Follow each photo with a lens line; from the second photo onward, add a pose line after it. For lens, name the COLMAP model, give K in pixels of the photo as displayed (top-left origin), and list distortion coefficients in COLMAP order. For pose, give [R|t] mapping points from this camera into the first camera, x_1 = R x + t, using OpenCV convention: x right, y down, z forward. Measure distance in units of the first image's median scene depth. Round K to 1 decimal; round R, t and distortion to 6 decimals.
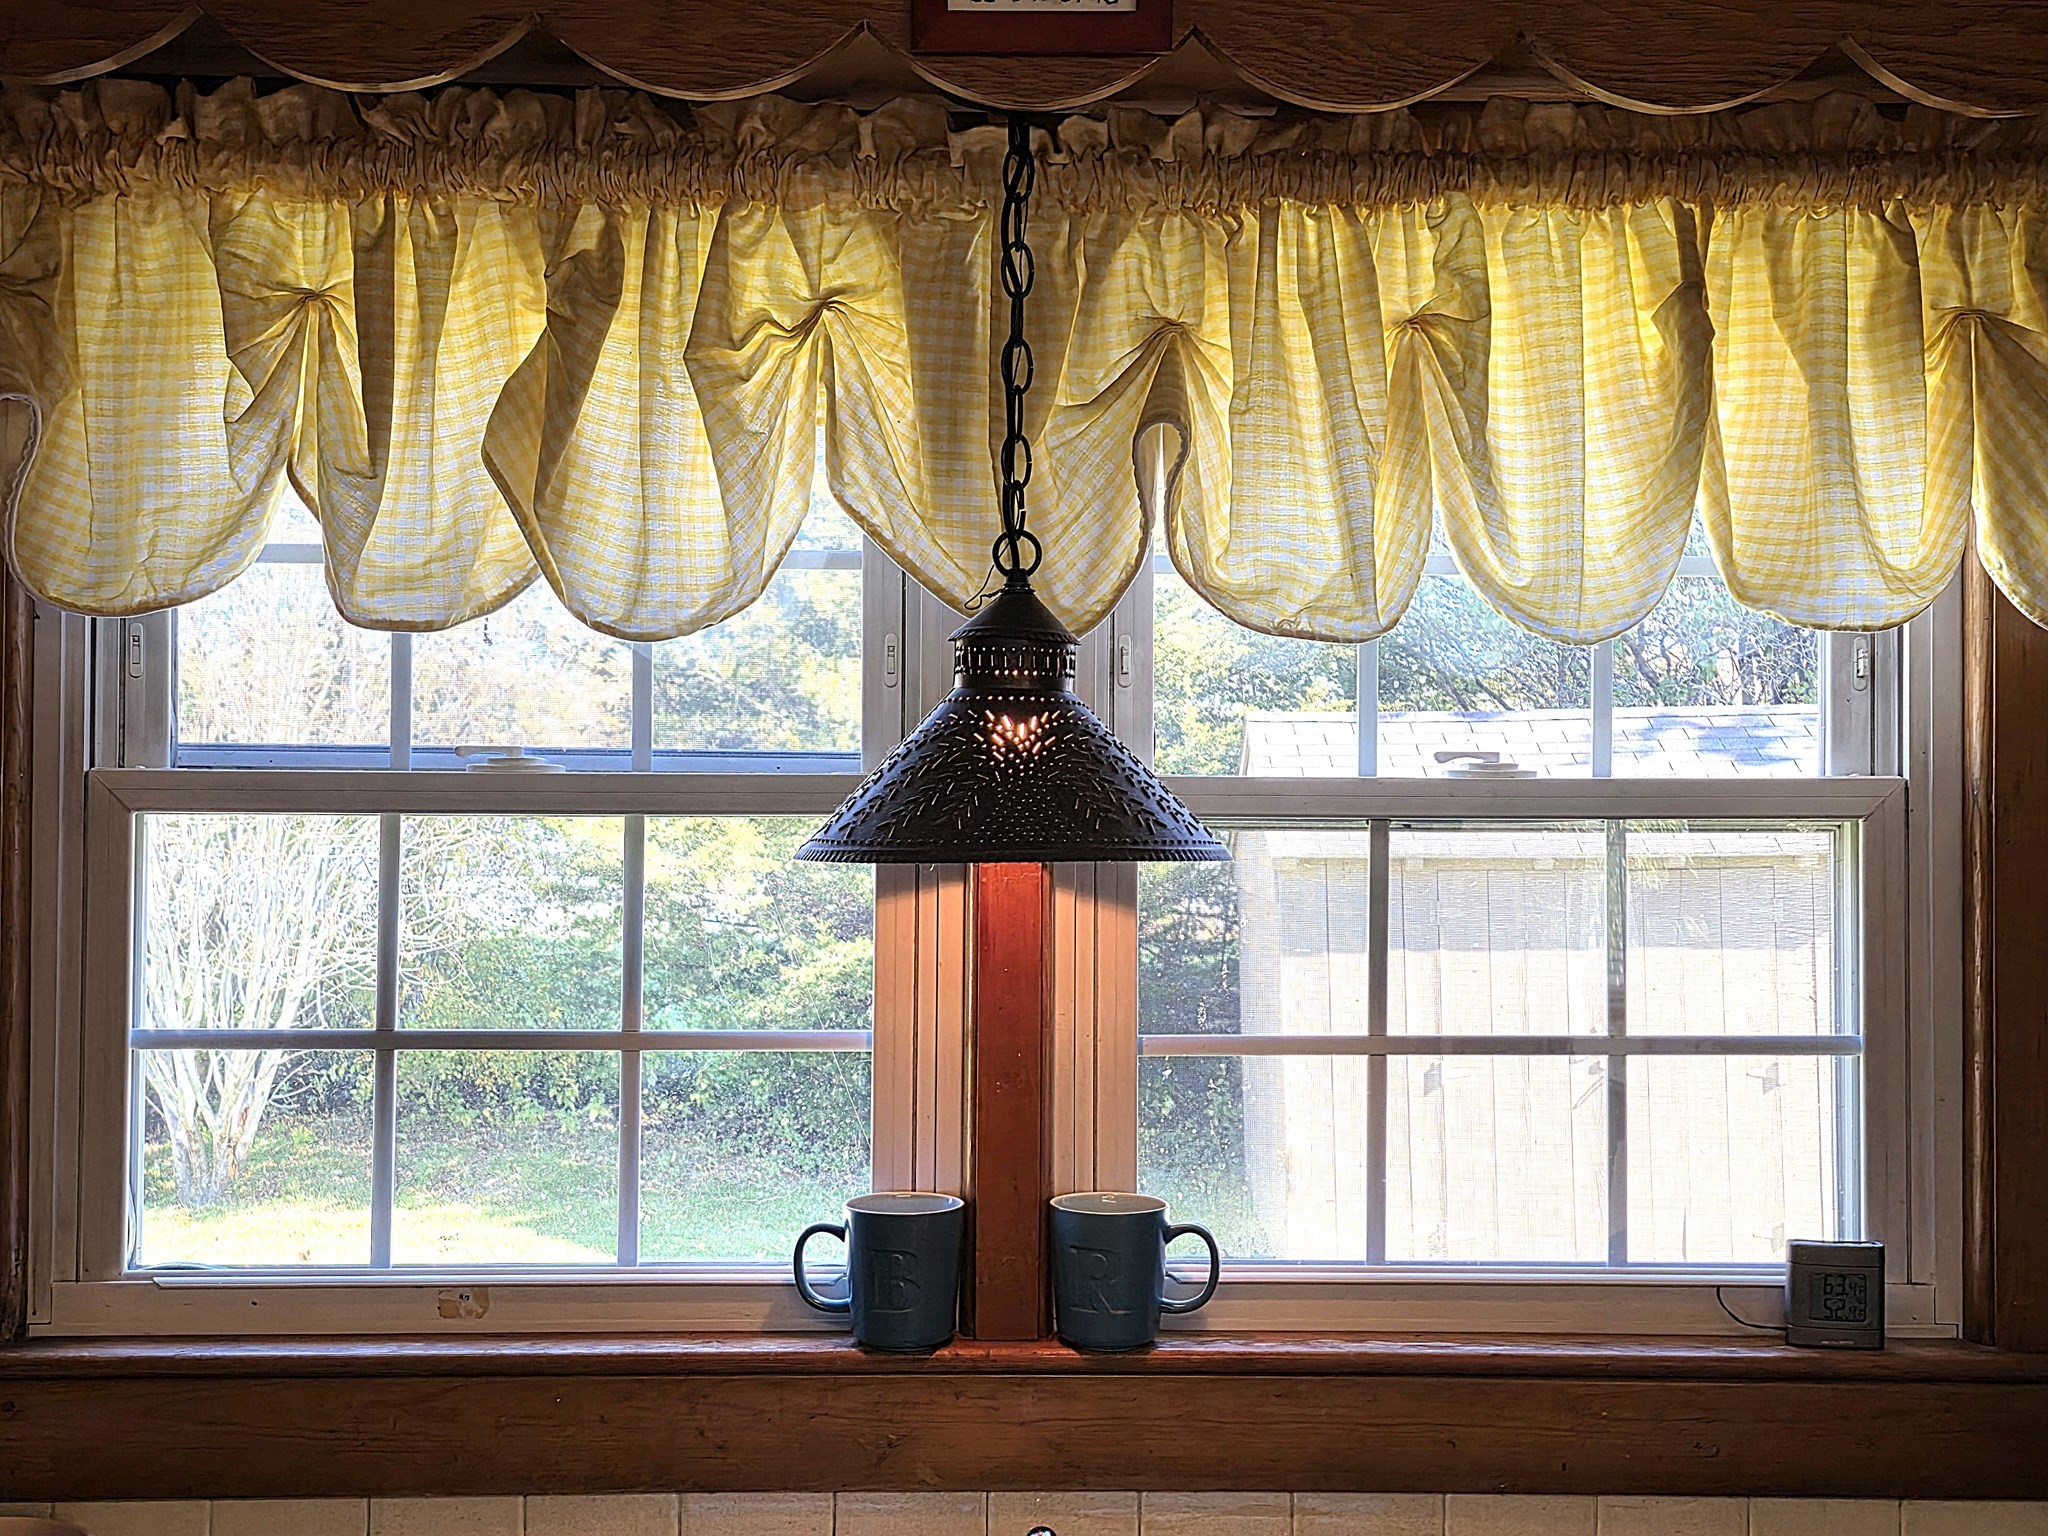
lens RADIAL K [[2709.8, 0, 1024.0], [0, 2709.8, 768.0], [0, 0, 1]] dist [0.116369, -0.006719]
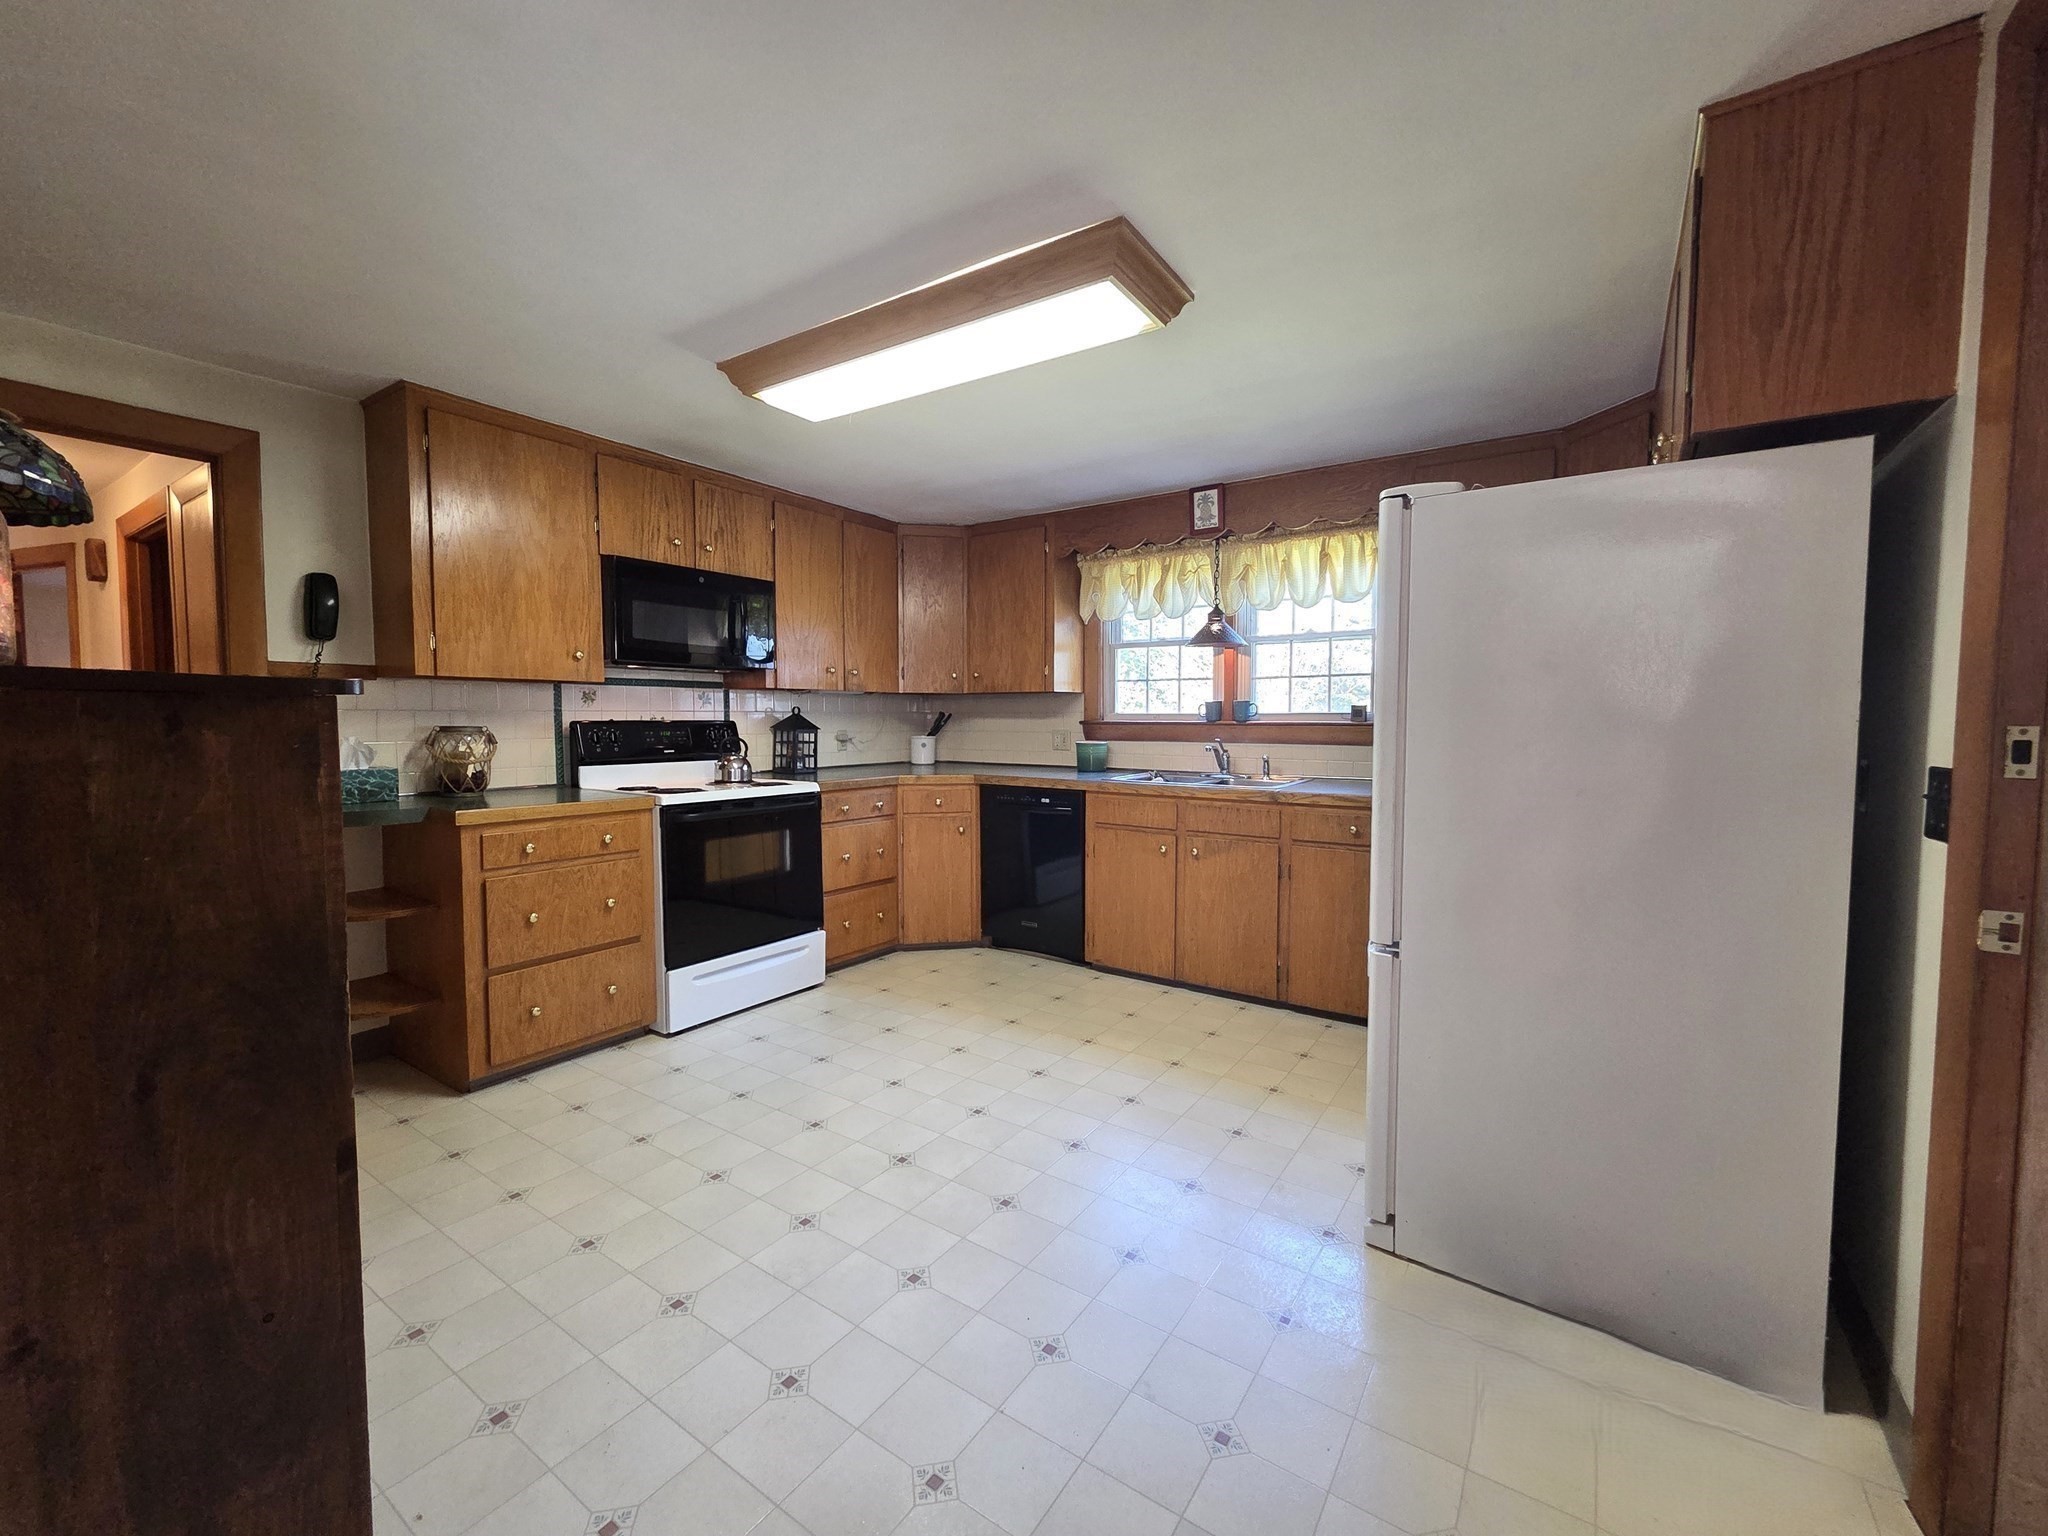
lens RADIAL K [[833.5, 0, 1021.5], [0, 833.5, 761.4], [0, 0, 1]] dist [0.009565, -0.009124]
pose [[0.801925, 0.025310, -0.596888, 0.840849], [0.012072, 0.998212, 0.058547, 0.188748], [0.597302, -0.054156, 0.800186, -0.982327]]
